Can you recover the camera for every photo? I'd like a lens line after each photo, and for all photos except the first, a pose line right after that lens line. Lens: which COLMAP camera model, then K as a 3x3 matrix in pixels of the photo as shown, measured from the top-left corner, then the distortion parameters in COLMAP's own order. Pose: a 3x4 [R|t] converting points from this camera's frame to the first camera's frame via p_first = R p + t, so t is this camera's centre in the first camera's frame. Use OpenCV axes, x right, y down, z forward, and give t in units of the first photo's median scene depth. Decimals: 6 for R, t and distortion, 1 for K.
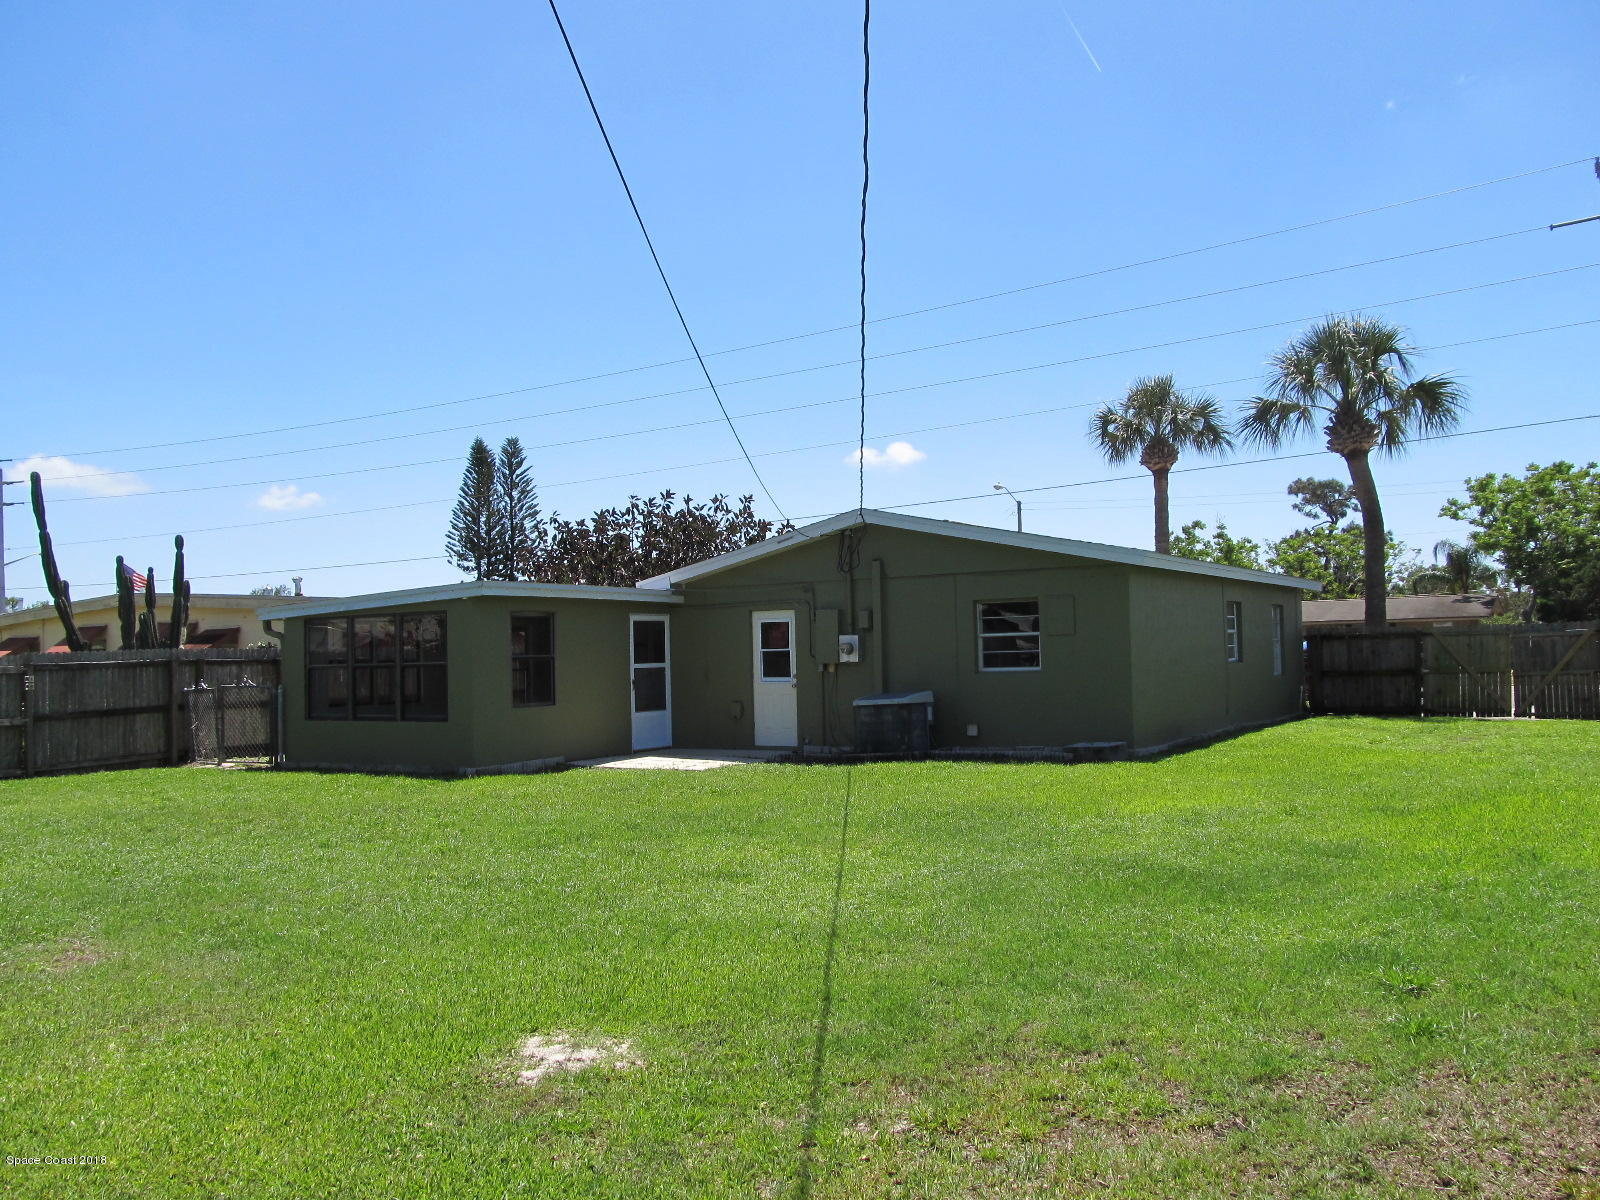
lens RADIAL K [[1291.0, 0, 798.6], [0, 1291.0, 601.8], [0, 0, 1]] dist [-0.053437, 0.001487]
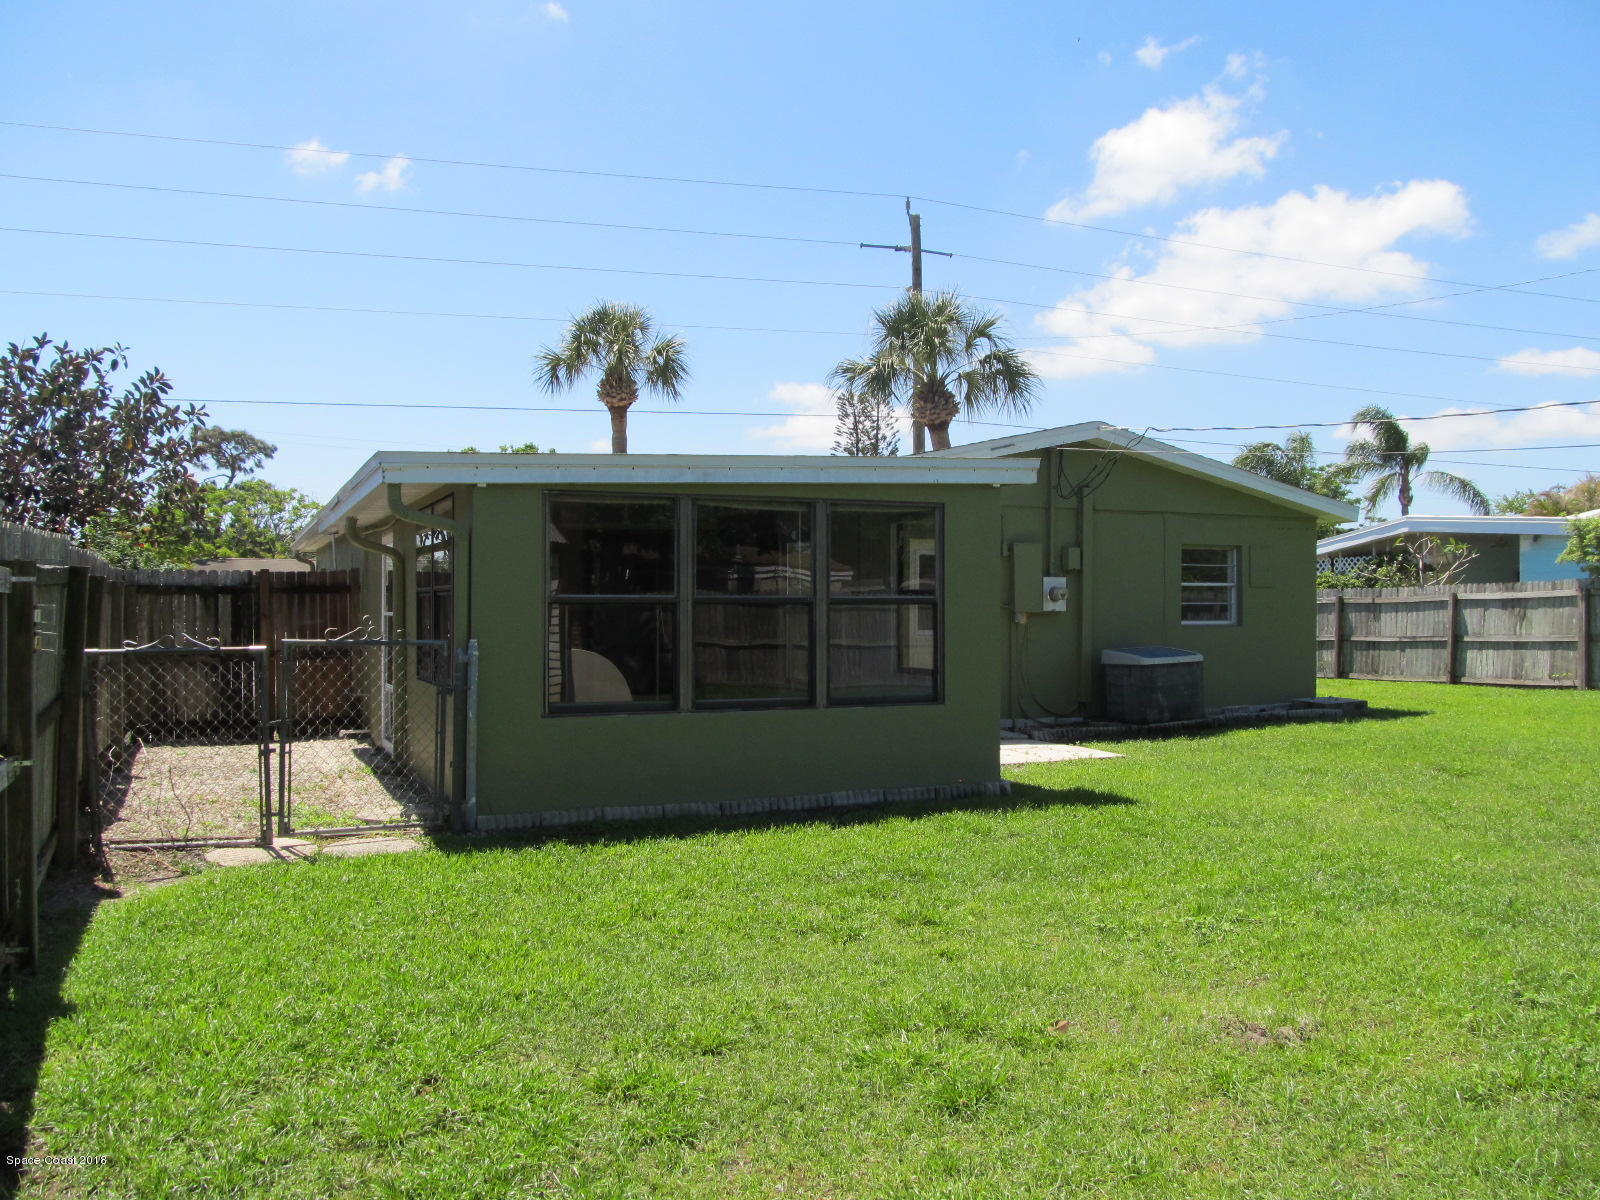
lens RADIAL K [[1291.0, 0, 798.8], [0, 1291.0, 599.3], [0, 0, 1]] dist [-0.053437, 0.001487]
pose [[0.562690, 0.025980, 0.826260, -0.704235], [-0.046963, 0.998896, 0.000573, 0.046139], [-0.825333, -0.039126, 0.563289, 0.684624]]
